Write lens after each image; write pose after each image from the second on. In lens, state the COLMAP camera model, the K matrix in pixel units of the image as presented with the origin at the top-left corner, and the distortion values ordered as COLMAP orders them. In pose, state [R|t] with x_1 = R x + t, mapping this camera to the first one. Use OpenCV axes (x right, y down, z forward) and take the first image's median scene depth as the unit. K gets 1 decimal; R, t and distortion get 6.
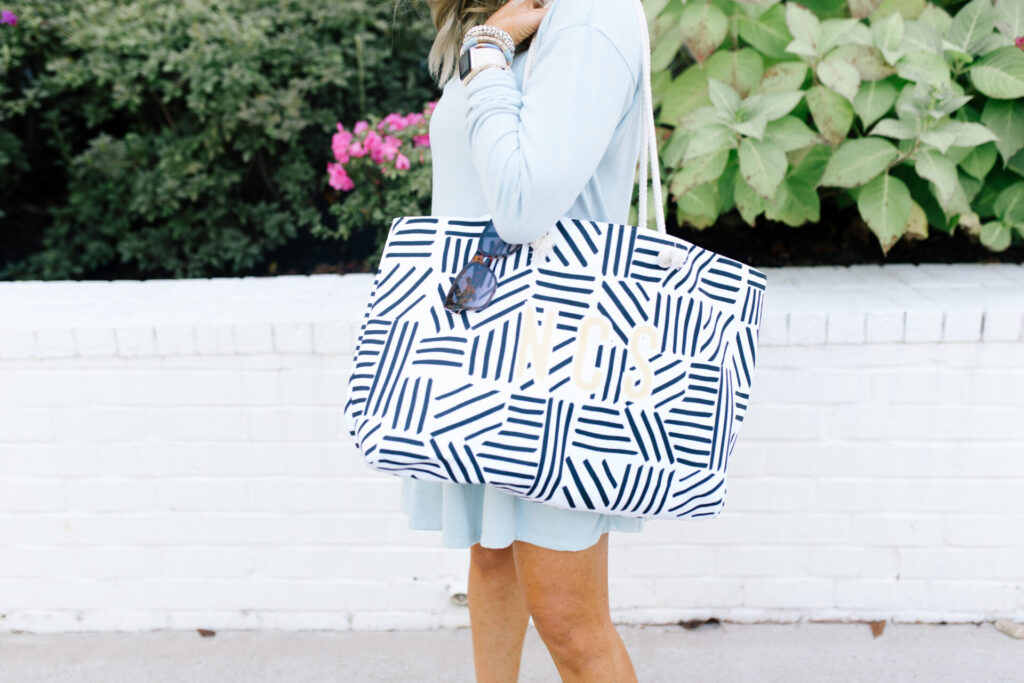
lens RADIAL K [[999.5, 0, 512.0], [0, 999.5, 341.5], [0, 0, 1]] dist [-0.037993, 0.006444]
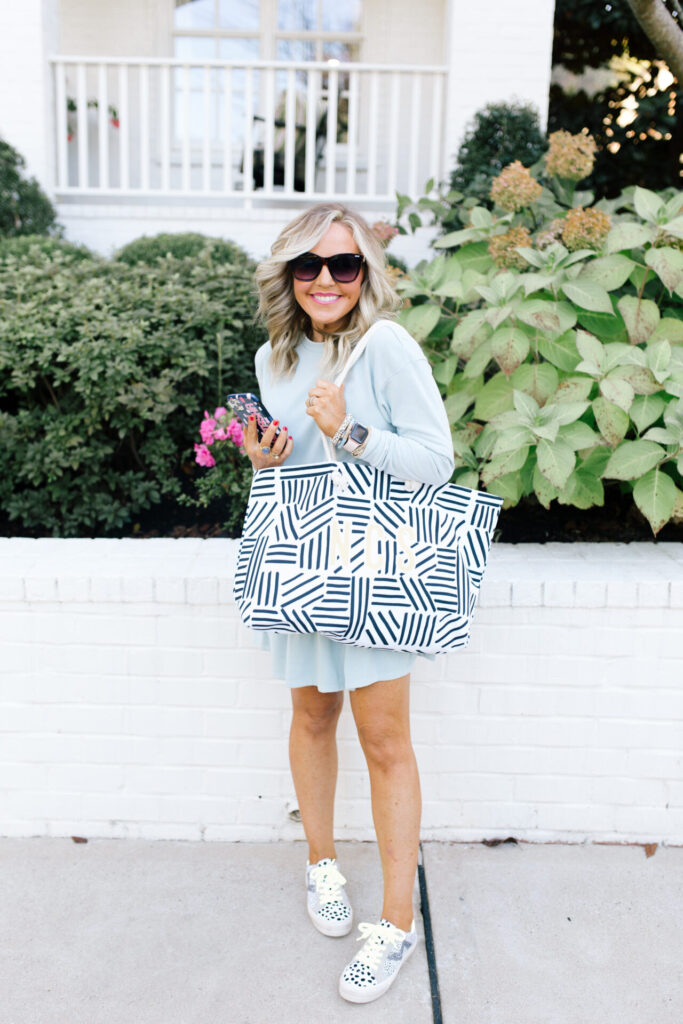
lens RADIAL K [[999.5, 0, 328.9], [0, 999.5, 510.8], [0, 0, 1]] dist [-0.037993, 0.006444]
pose [[0.999585, 0.028503, 0.004275, -0.029514], [-0.028028, 0.995872, -0.086333, -0.000328], [-0.006719, 0.086178, 0.996257, -0.200924]]
